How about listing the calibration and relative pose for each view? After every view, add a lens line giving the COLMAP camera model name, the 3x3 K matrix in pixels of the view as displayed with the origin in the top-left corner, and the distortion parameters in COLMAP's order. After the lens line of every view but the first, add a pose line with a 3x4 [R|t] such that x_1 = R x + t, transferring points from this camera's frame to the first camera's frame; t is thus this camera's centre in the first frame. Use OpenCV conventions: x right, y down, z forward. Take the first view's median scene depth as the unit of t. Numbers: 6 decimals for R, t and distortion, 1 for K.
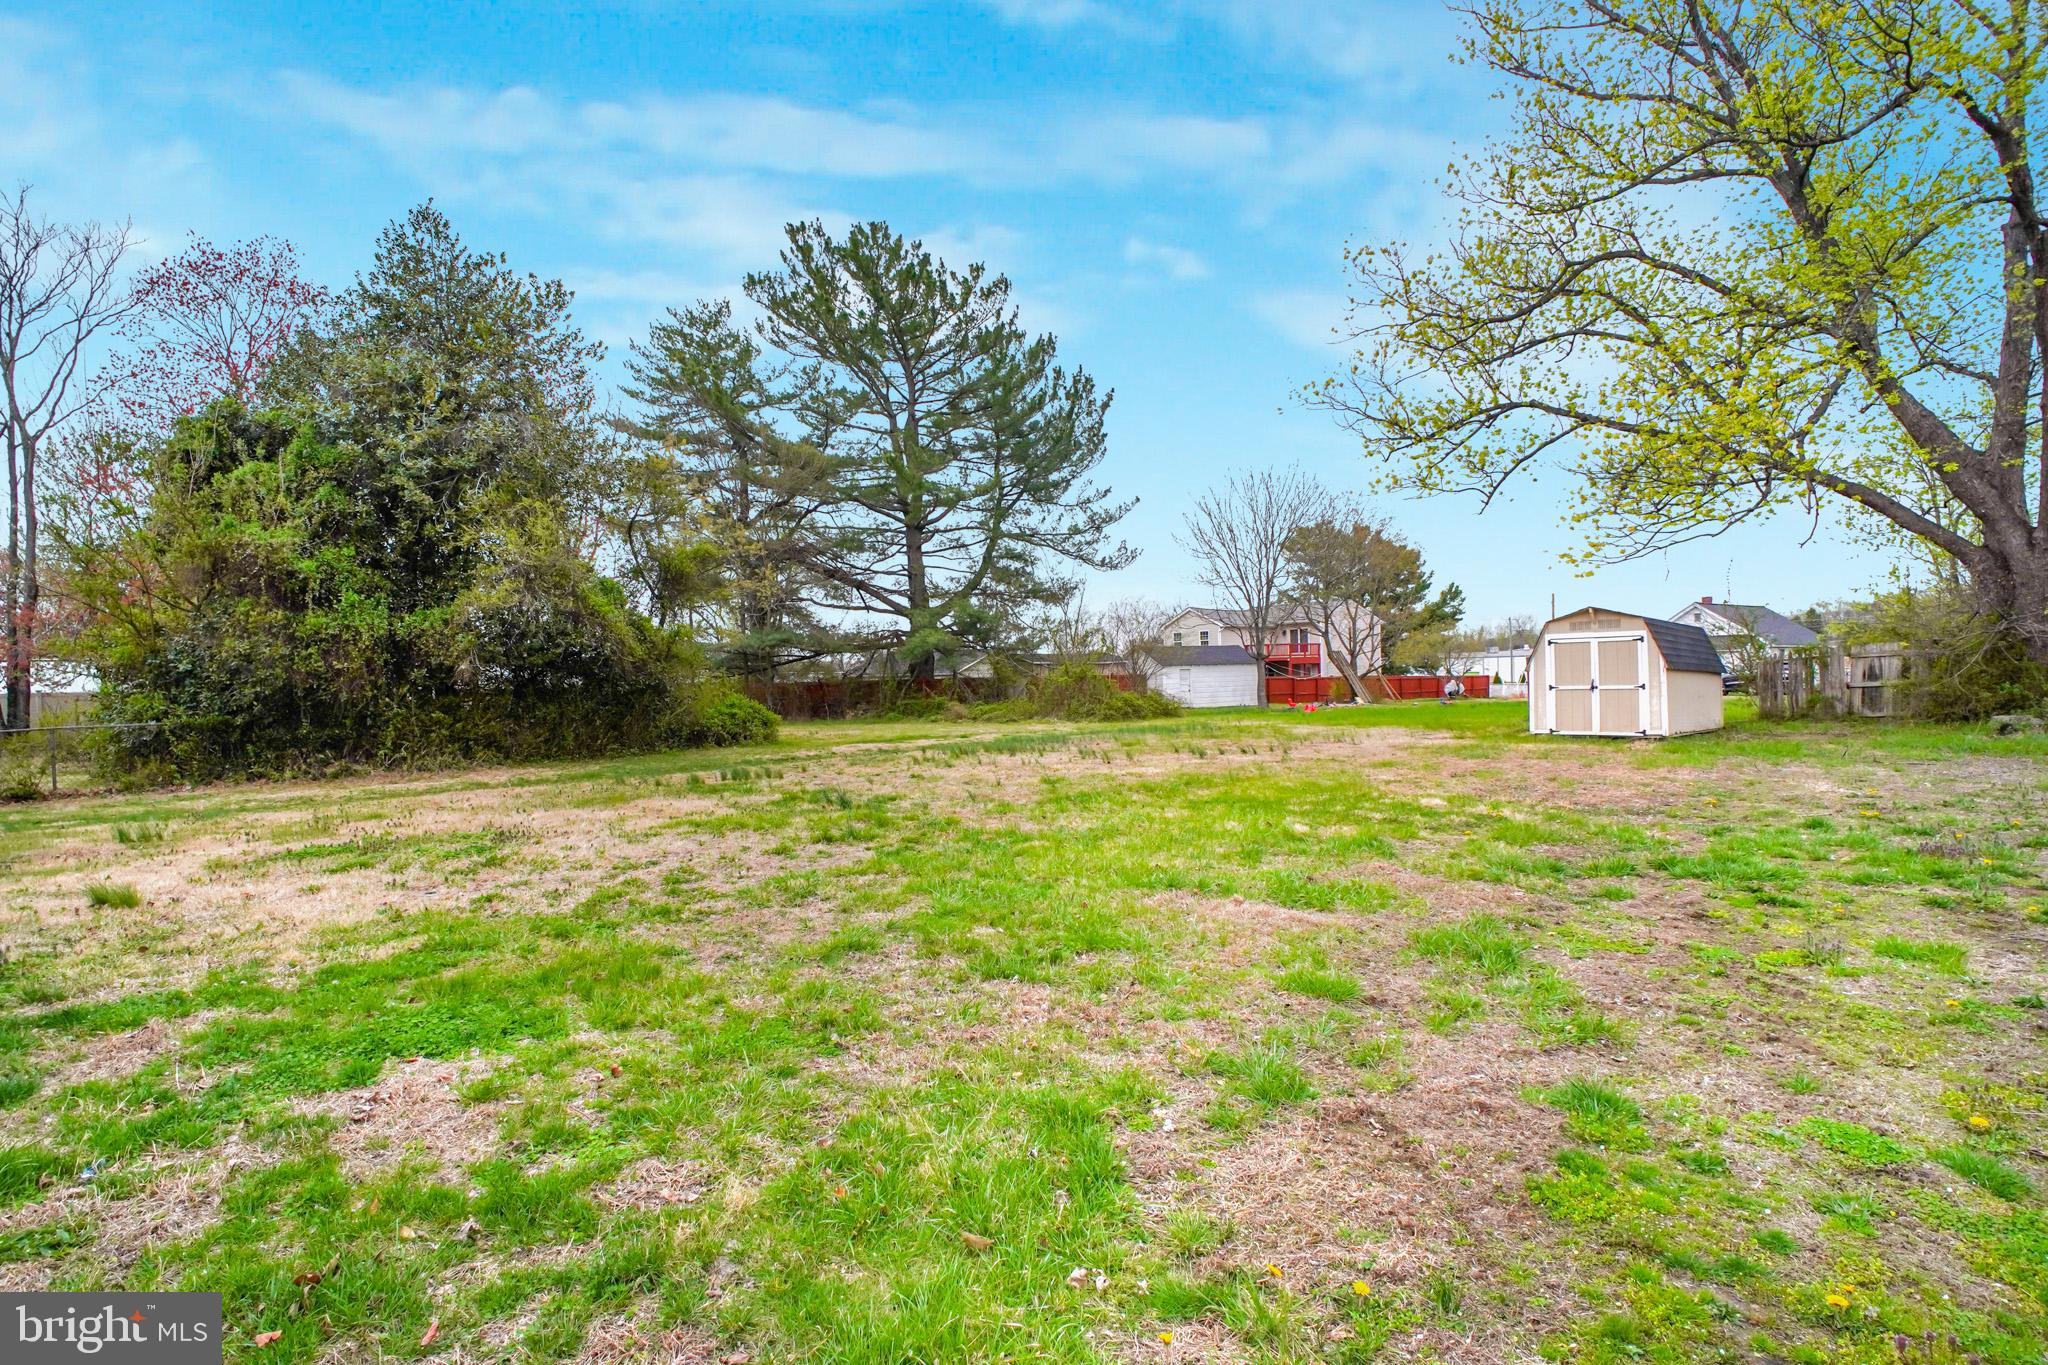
lens RADIAL K [[1049.8, 0, 1016.9], [0, 1049.8, 671.1], [0, 0, 1]] dist [-0.005921, -0.001672]
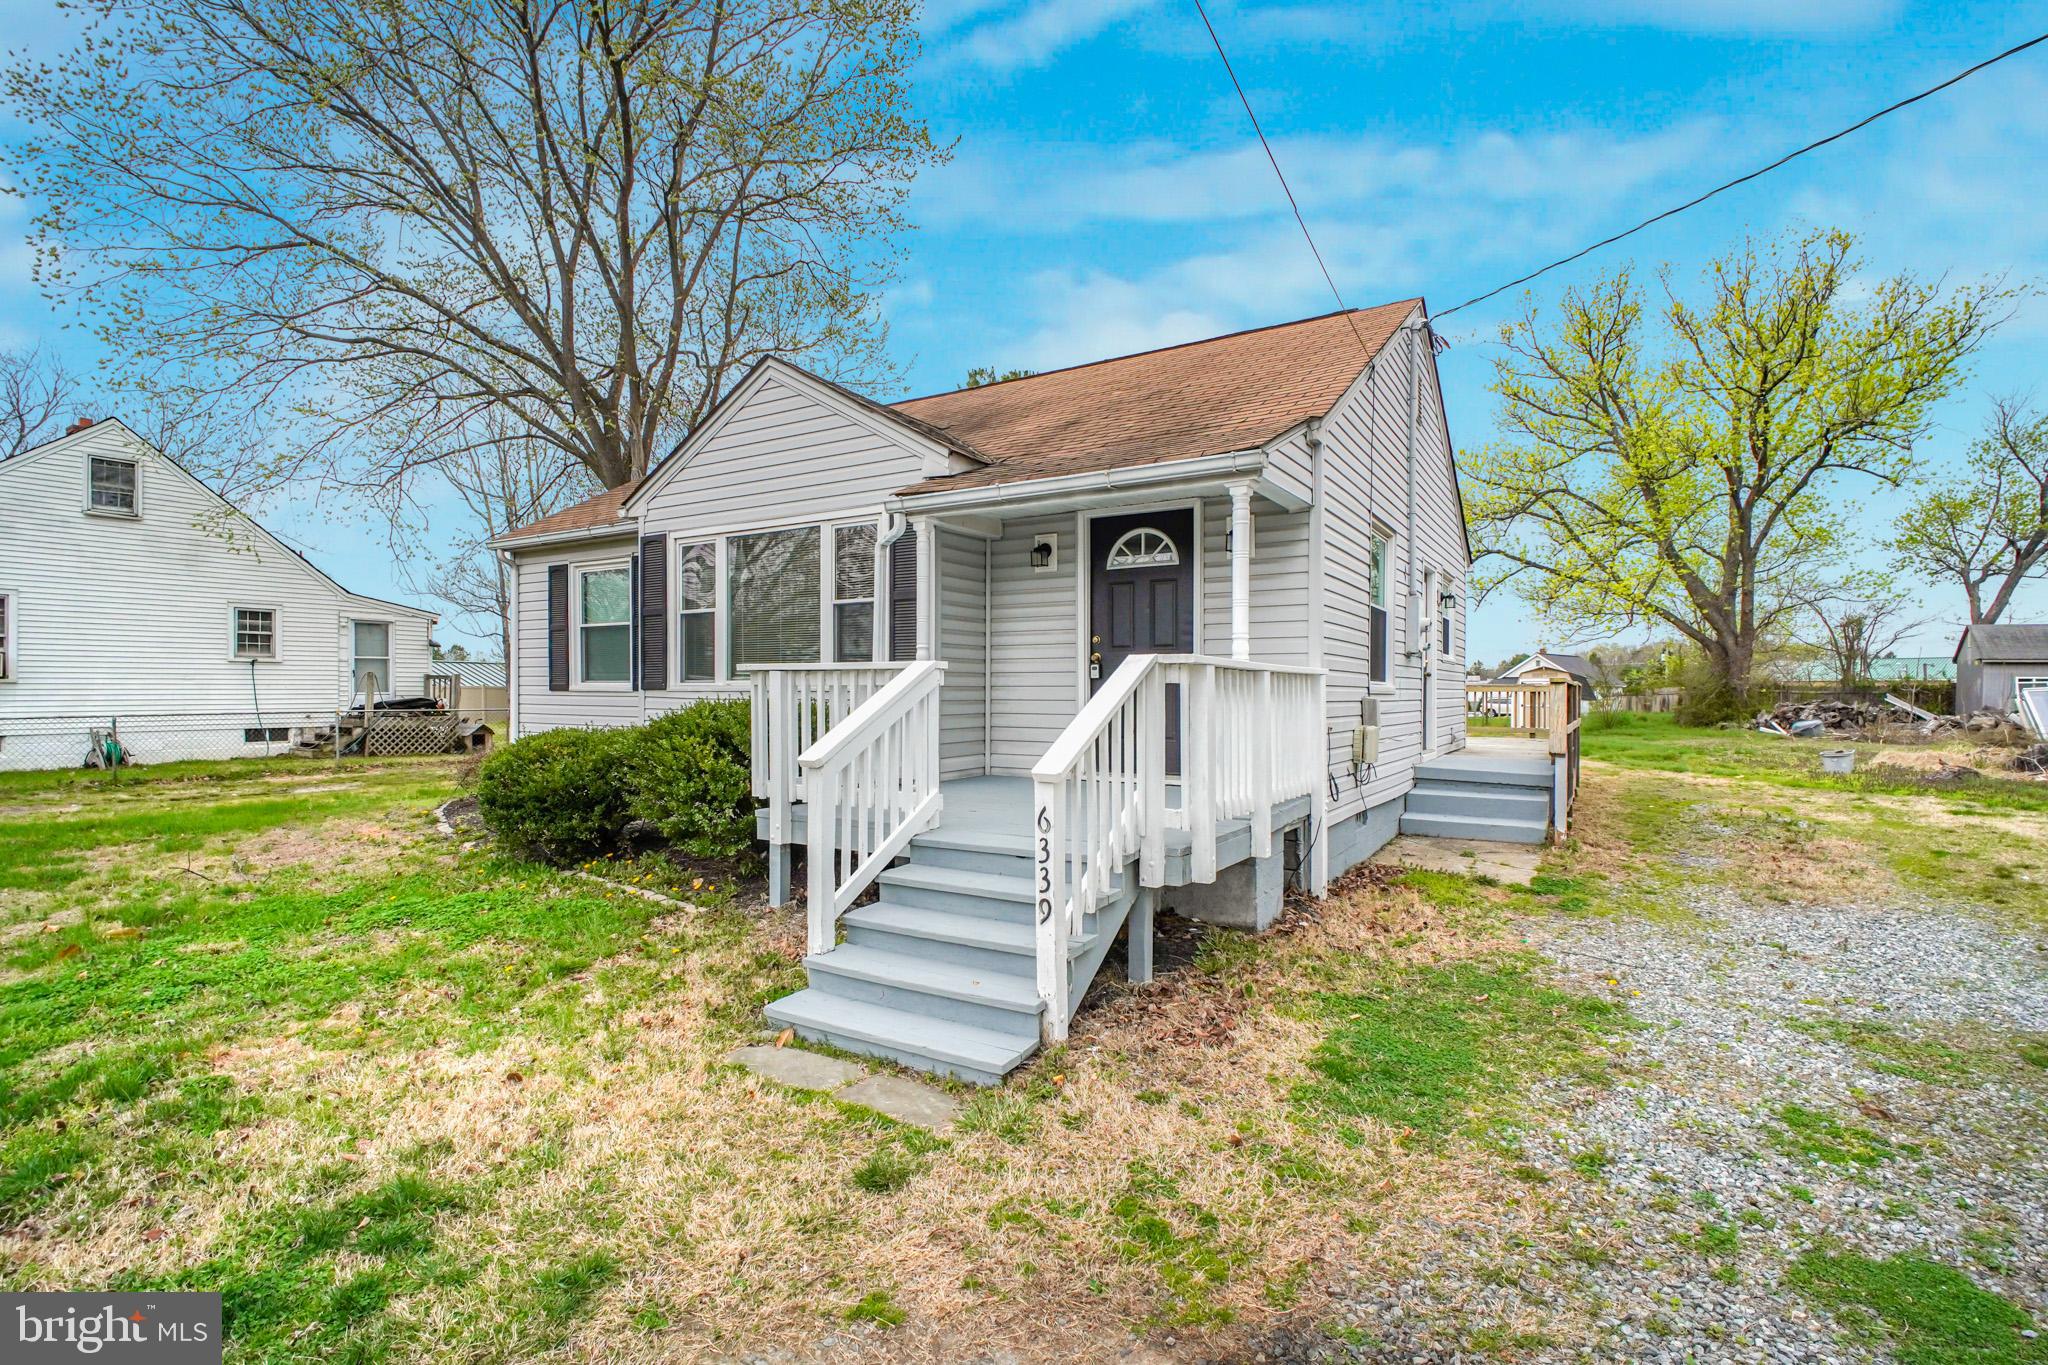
lens RADIAL K [[950.3, 0, 1042.1], [0, 950.3, 692.8], [0, 0, 1]] dist [-0.018726, -0.001096]
pose [[0.991378, 0.024787, 0.128665, -0.609441], [-0.025326, 0.999676, 0.002554, 0.009841], [-0.128560, -0.005791, 0.991685, -0.648712]]
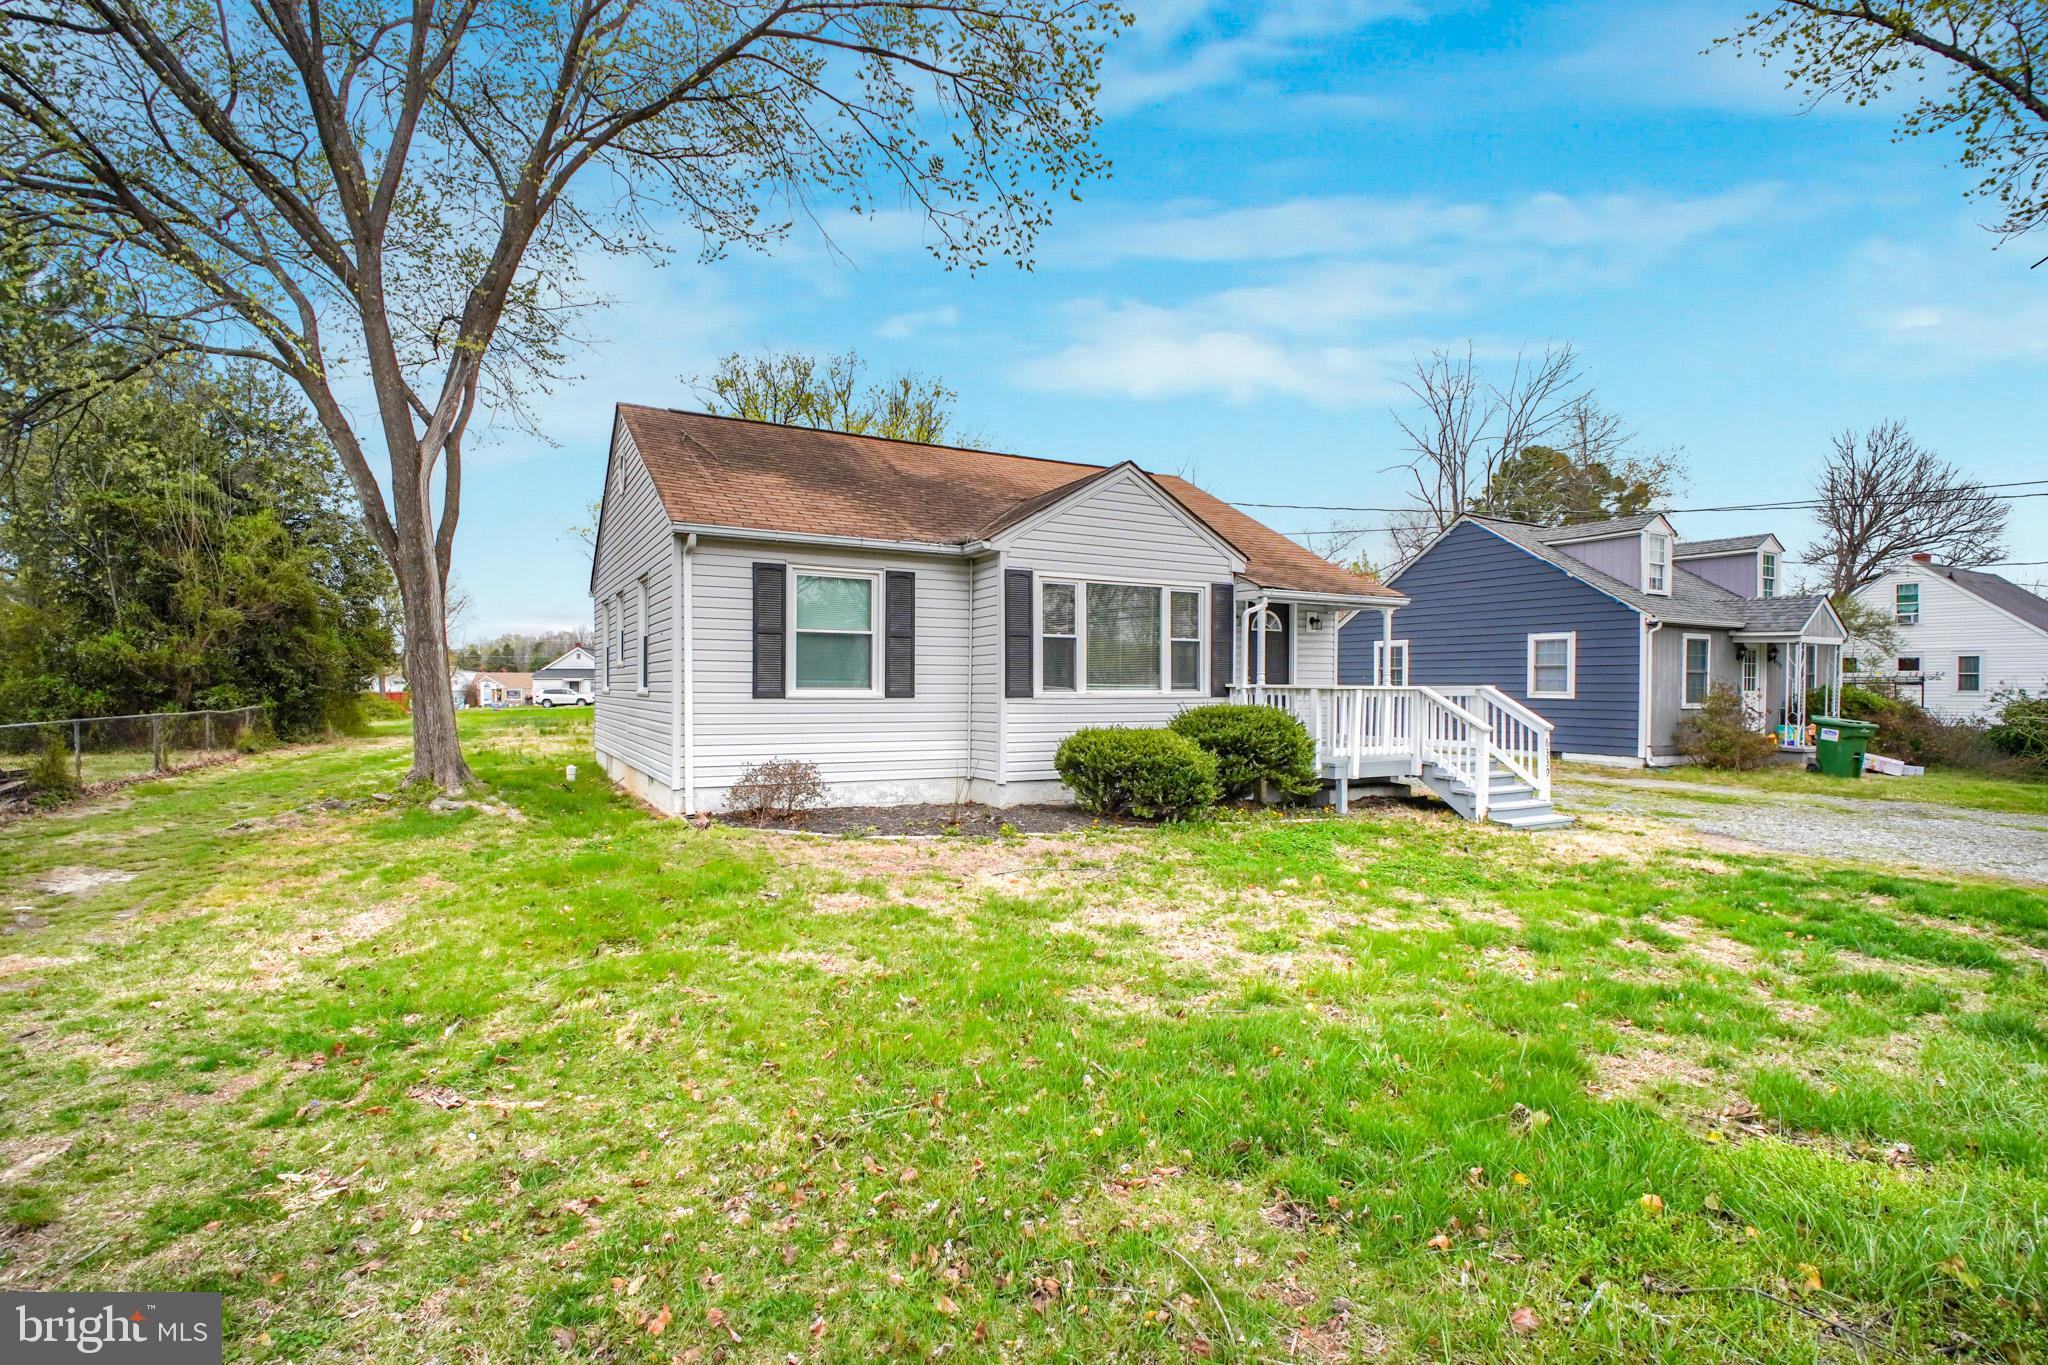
lens RADIAL K [[965.0, 0, 1029.2], [0, 965.0, 694.8], [0, 0, 1]] dist [-0.000764, -0.010181]
pose [[0.386256, 0.016374, 0.922246, -1.196696], [-0.017909, 0.999787, -0.010250, 0.017800], [-0.922218, -0.012557, 0.386467, -0.420096]]
